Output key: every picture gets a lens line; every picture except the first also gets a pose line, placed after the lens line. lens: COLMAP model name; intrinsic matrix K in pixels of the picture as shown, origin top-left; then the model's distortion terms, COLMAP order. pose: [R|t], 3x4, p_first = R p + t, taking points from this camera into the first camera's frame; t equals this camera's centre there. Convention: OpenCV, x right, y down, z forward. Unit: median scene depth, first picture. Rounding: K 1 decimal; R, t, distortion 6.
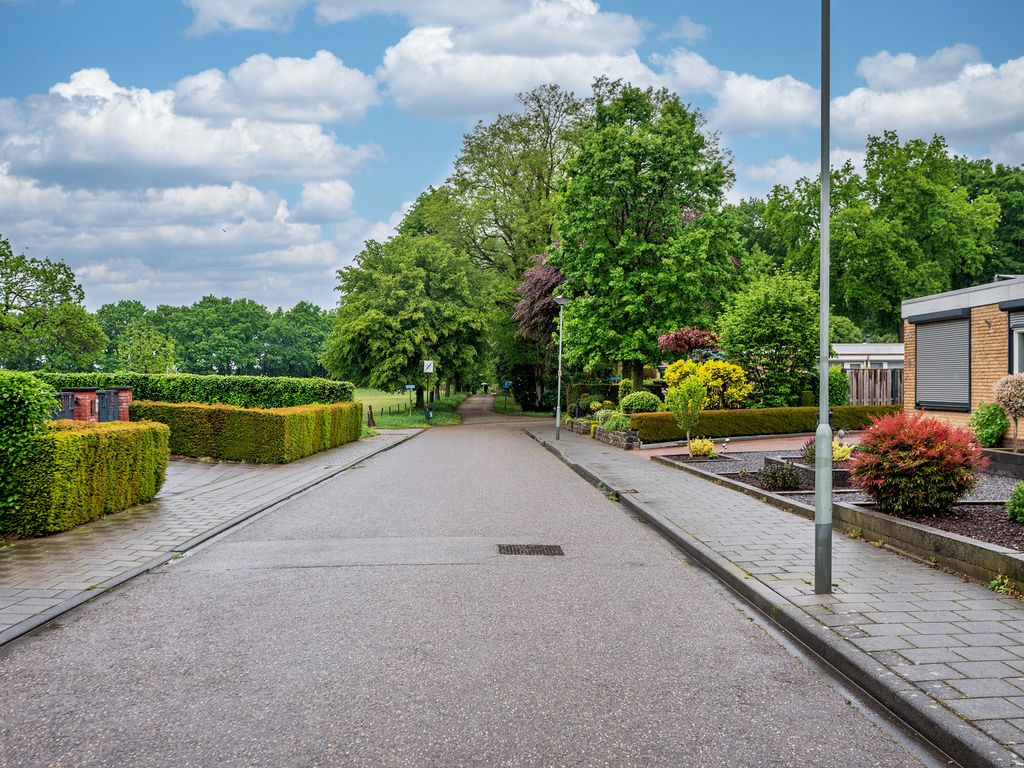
lens RADIAL K [[993.4, 0, 512.0], [0, 993.4, 384.0], [0, 0, 1]] dist [-0.009215, -0.008027]
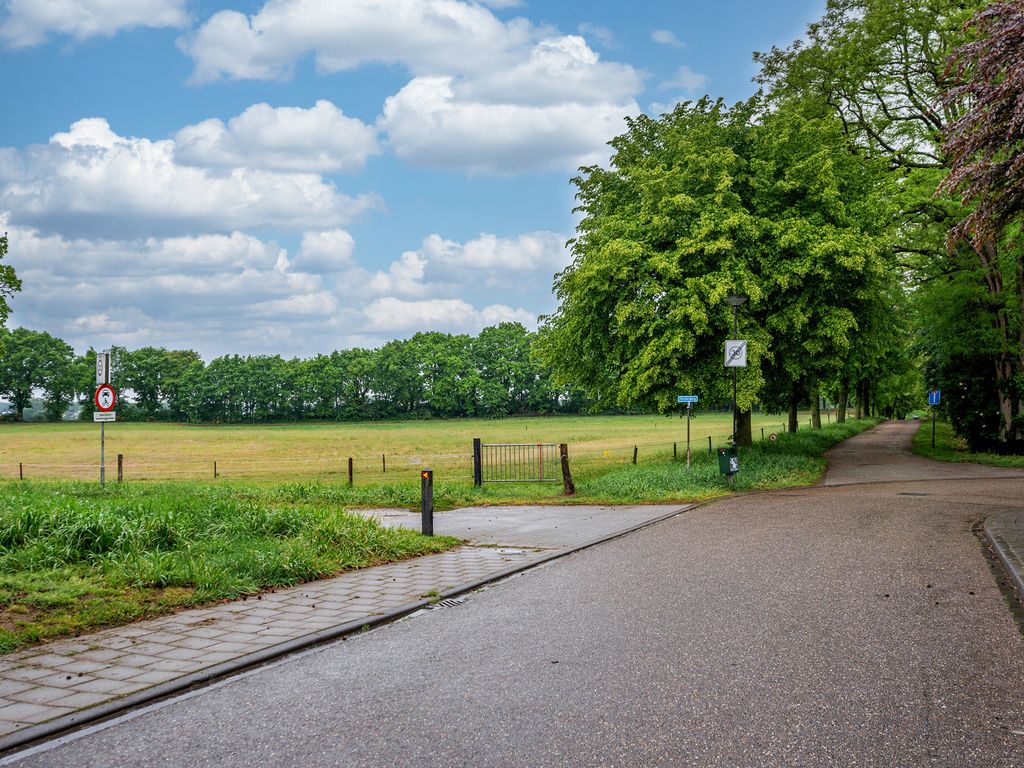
lens RADIAL K [[993.4, 0, 512.0], [0, 993.4, 384.0], [0, 0, 1]] dist [-0.009215, -0.008027]
pose [[0.913480, -0.018247, -0.406473, 0.003655], [0.007315, 0.999569, -0.028432, 0.007291], [0.406817, 0.022999, 0.913220, 0.536262]]
